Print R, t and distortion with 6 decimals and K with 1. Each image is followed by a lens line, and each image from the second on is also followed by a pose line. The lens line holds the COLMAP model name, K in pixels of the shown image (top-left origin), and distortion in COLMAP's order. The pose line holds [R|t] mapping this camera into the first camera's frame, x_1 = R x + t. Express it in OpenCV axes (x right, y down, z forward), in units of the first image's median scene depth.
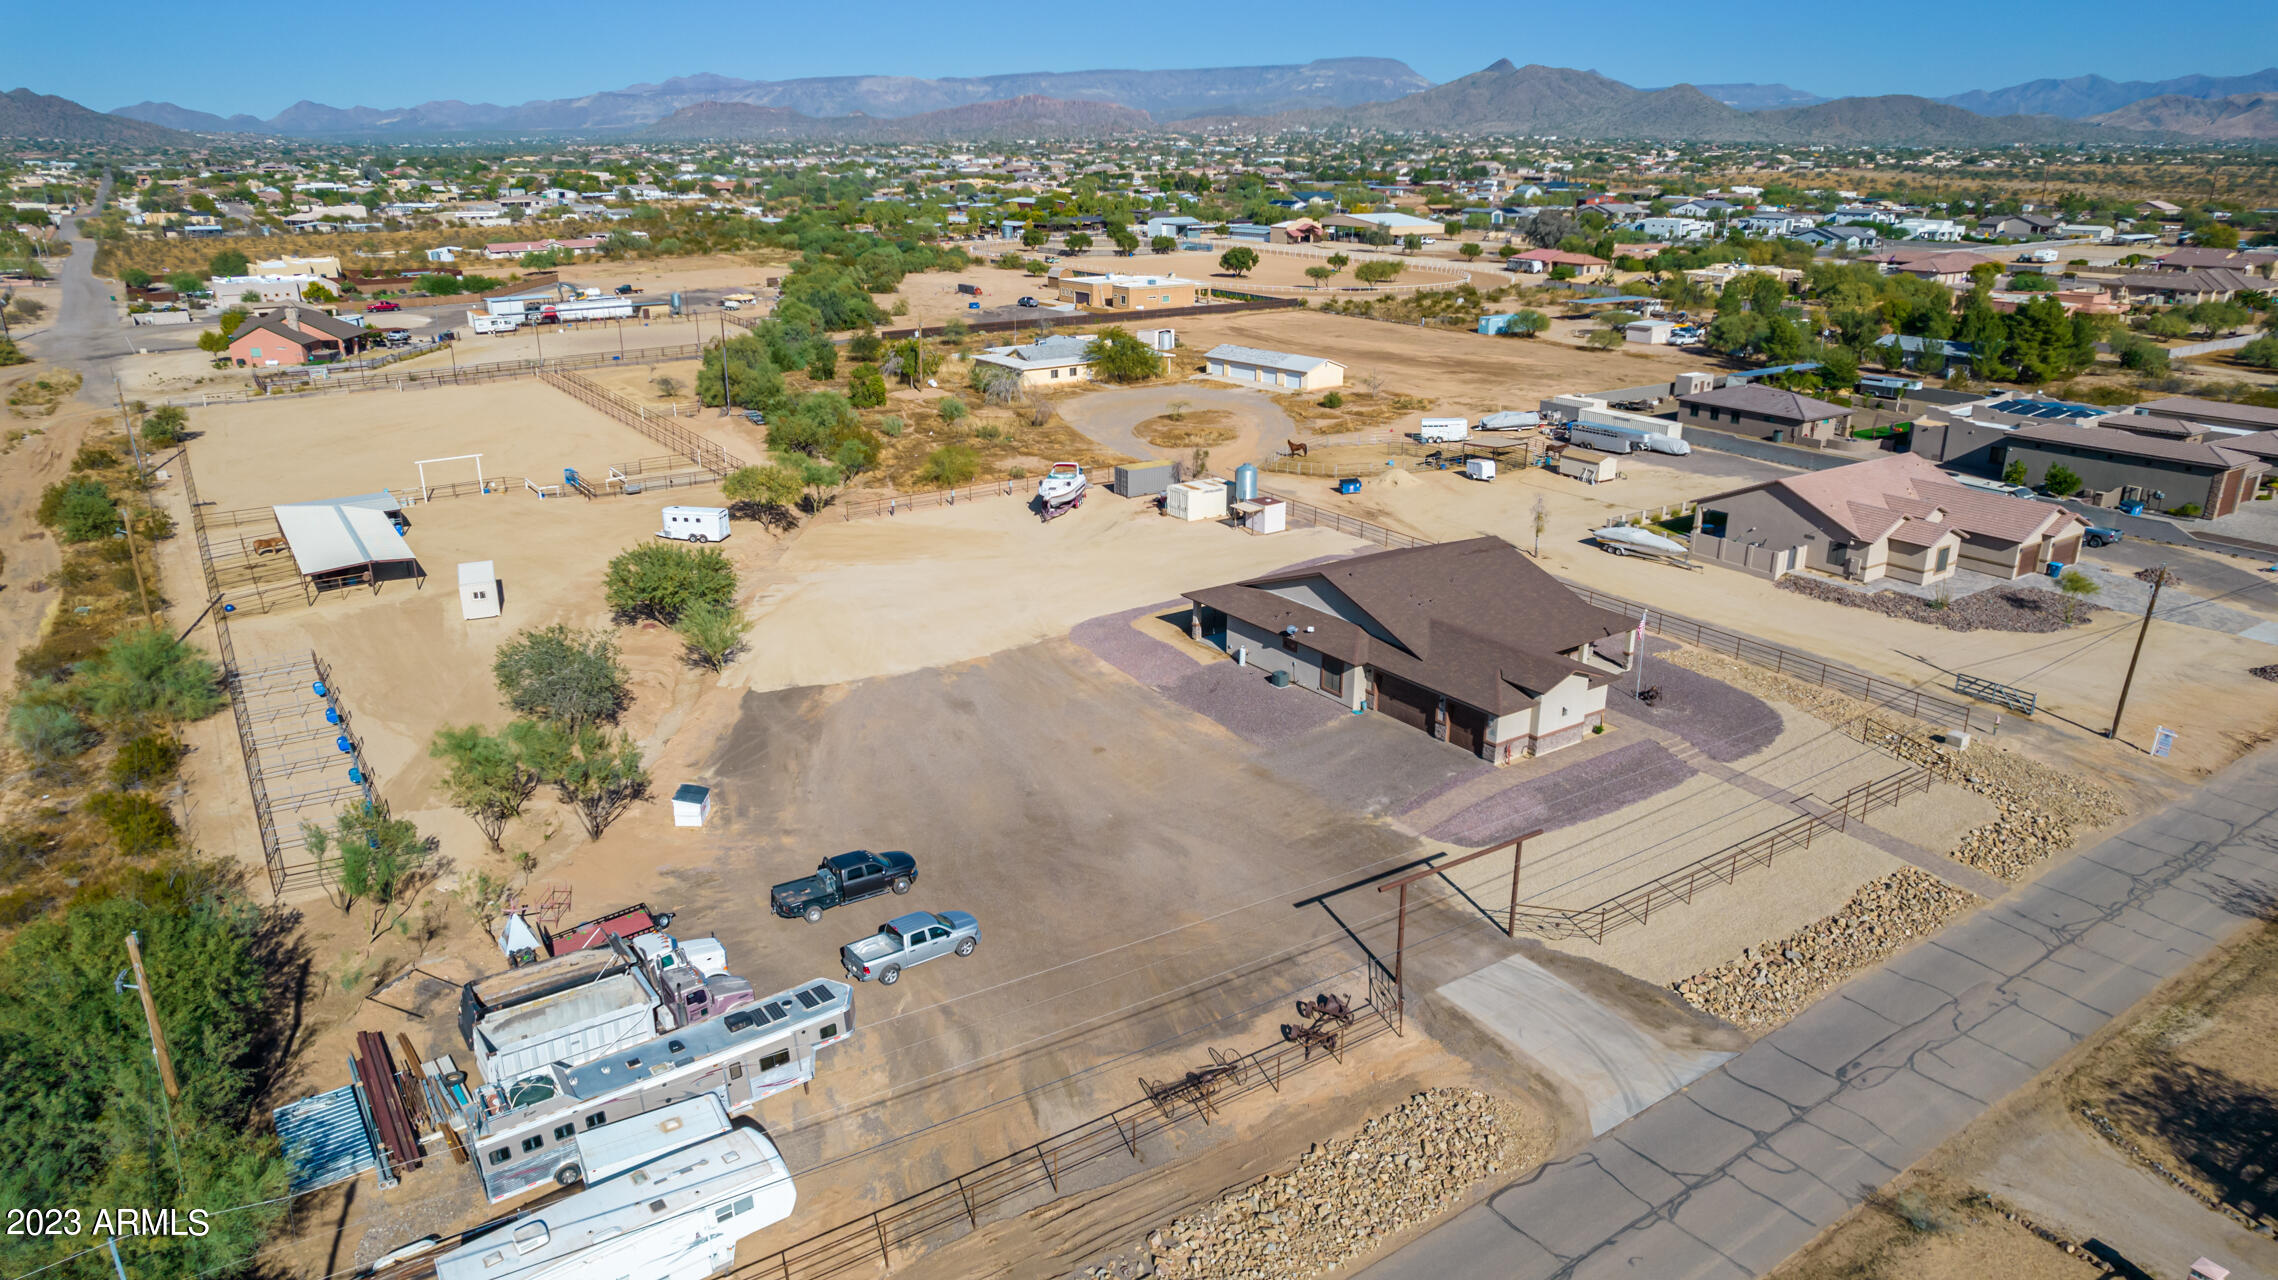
lens RADIAL K [[1467.4, 0, 1141.7], [0, 1467.4, 633.7], [0, 0, 1]] dist [-0.080655, 0.076149]
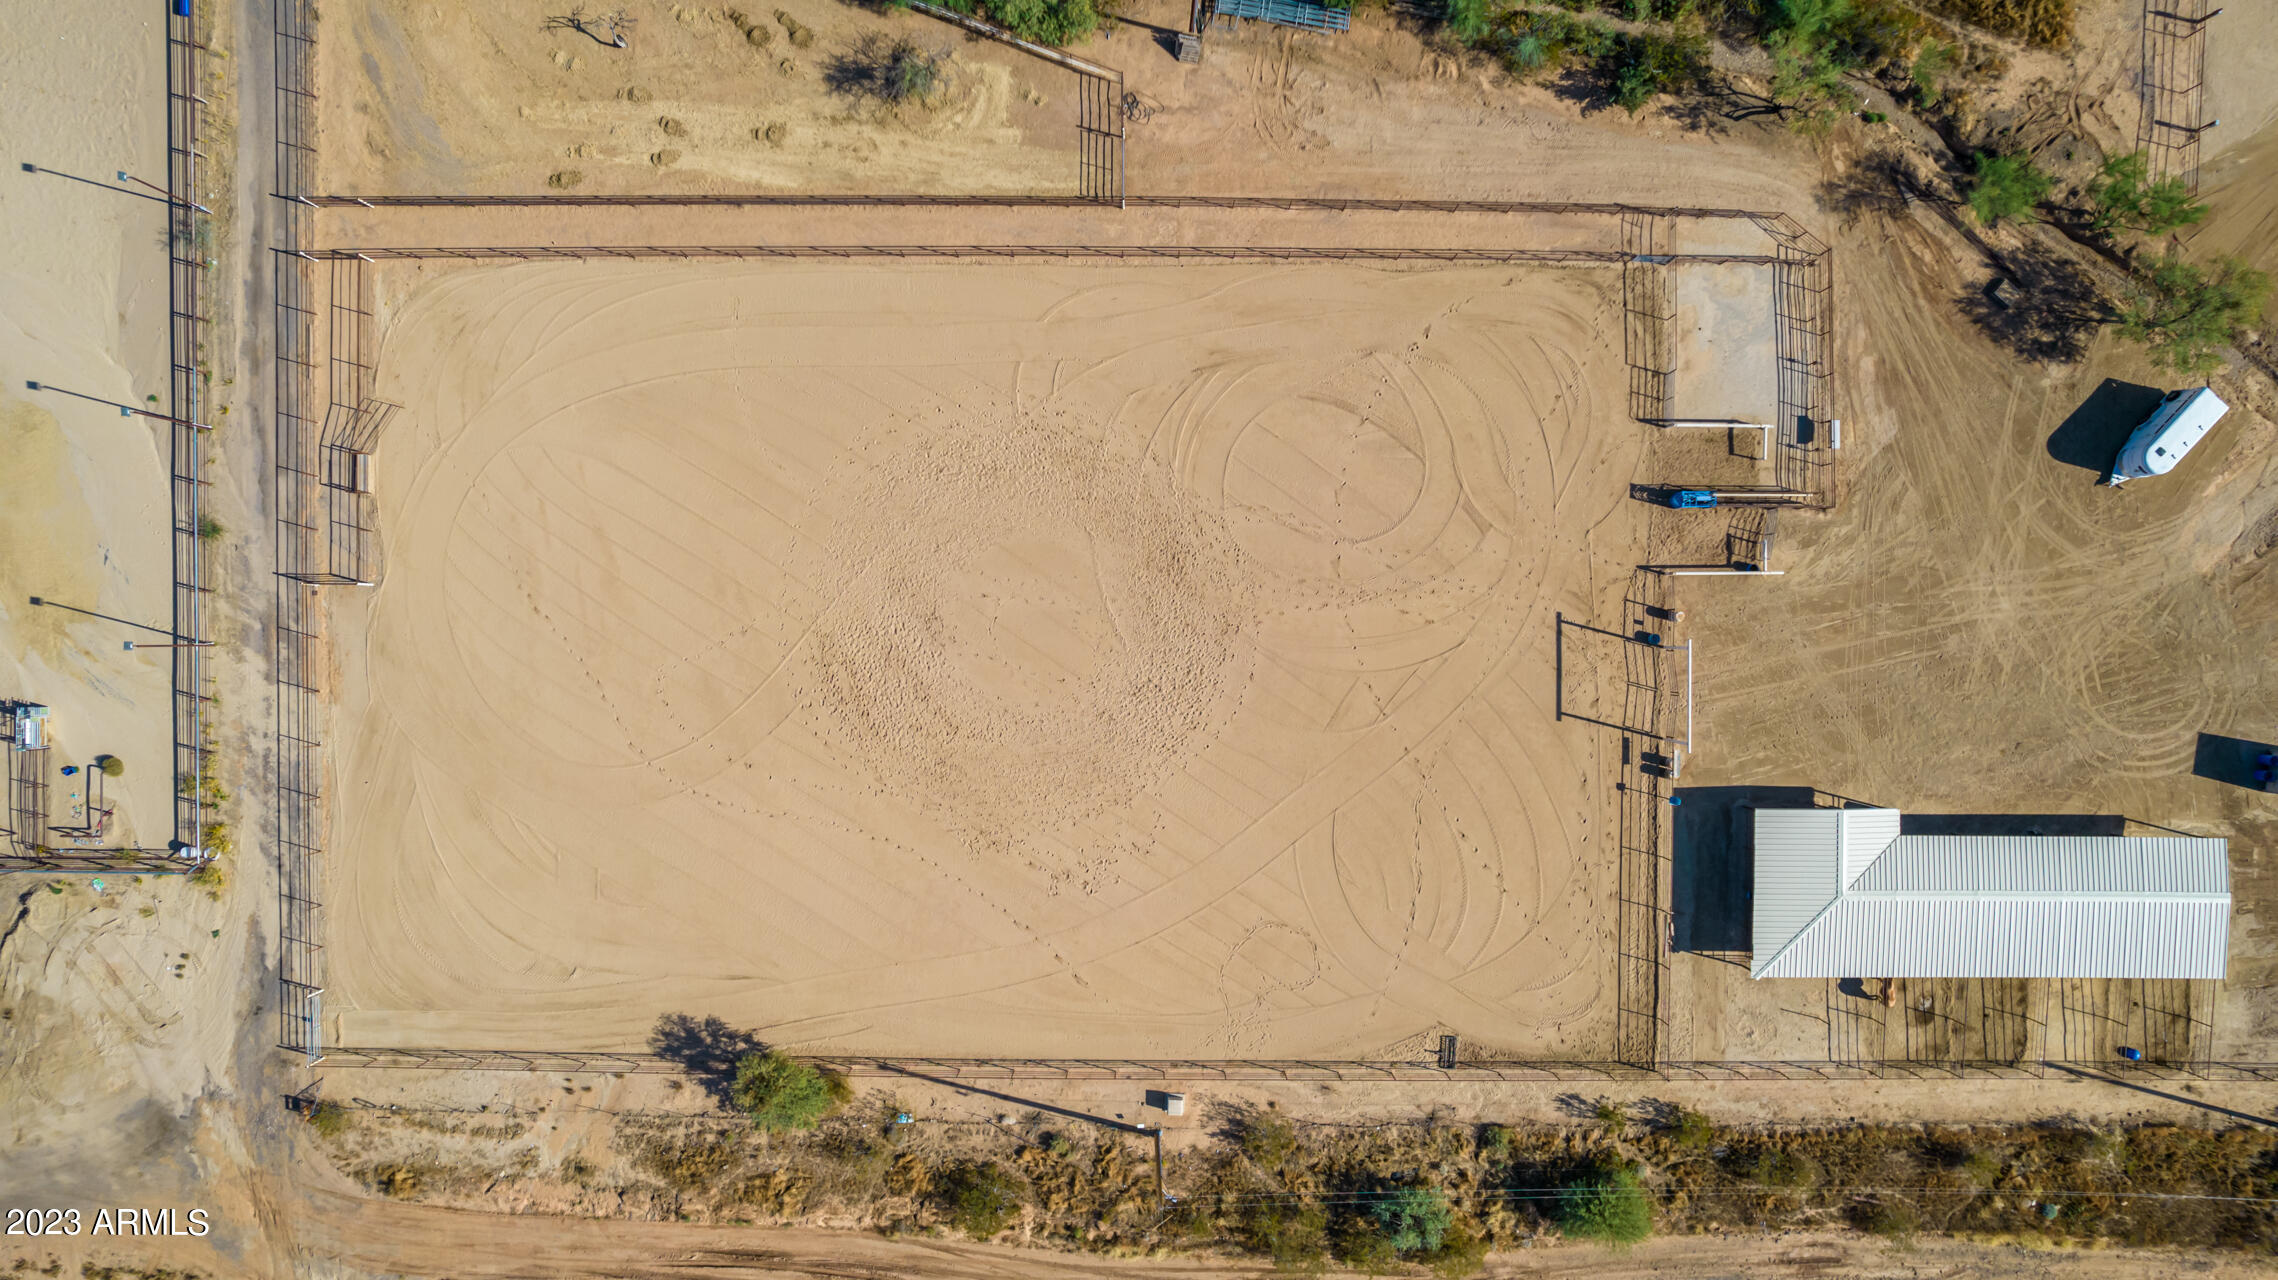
lens RADIAL K [[1475.5, 0, 1142.9], [0, 1475.5, 641.5], [0, 0, 1]] dist [-0.076760, 0.070507]
pose [[0.567133, -0.823487, -0.015146, -0.865947], [0.268126, 0.167207, 0.948763, -1.093087], [-0.778761, -0.542135, 0.315627, 1.507168]]
